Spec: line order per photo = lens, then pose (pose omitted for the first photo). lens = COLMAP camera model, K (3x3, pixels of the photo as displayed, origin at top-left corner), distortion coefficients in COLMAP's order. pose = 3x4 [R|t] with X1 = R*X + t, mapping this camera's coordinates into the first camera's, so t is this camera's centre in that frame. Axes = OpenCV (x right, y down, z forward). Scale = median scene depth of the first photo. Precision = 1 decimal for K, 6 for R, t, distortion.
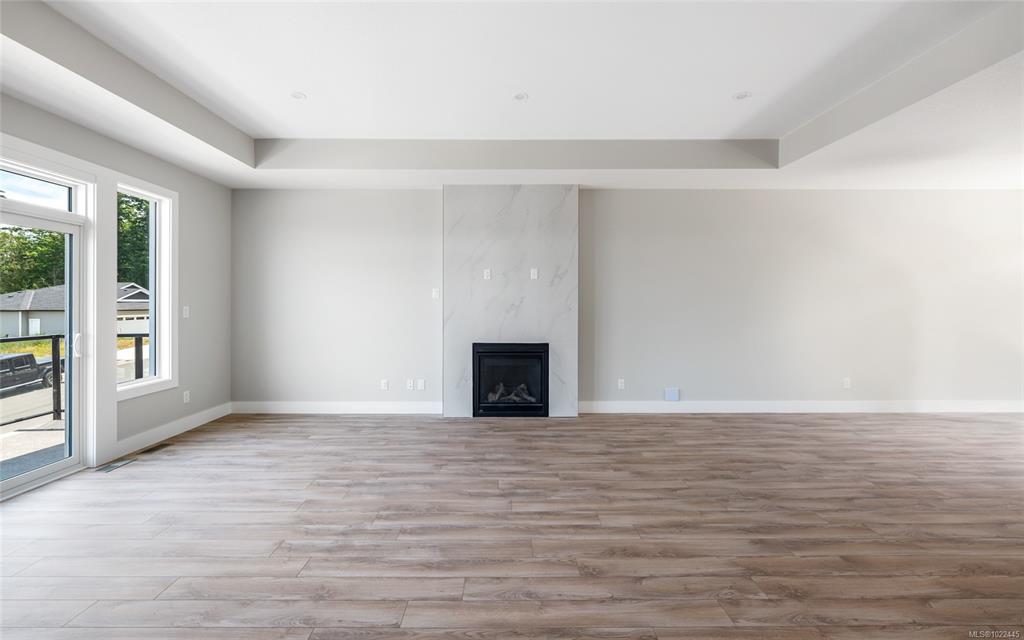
lens RADIAL K [[416.1, 0, 501.6], [0, 416.1, 307.5], [0, 0, 1]] dist [-0.000279, -0.000031]
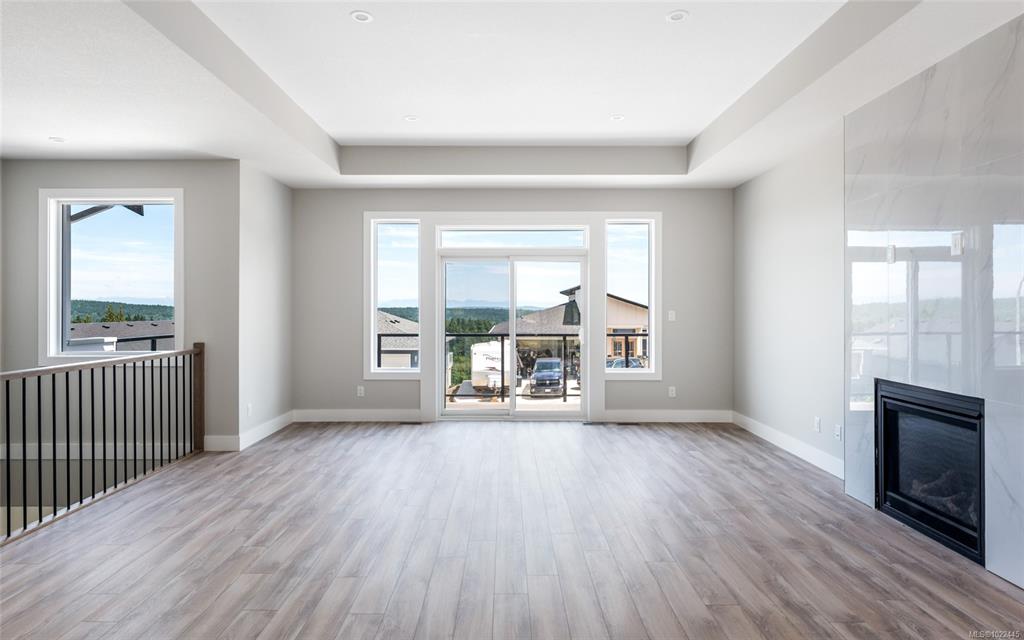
lens RADIAL K [[582.1, 0, 500.2], [0, 582.1, 313.6], [0, 0, 1]] dist [-0.000521, -0.000722]
pose [[-0.010494, 0.008216, -0.999911, 1.058171], [-0.010770, 0.999907, 0.008329, -0.003654], [0.999887, 0.010857, -0.010404, 0.727331]]
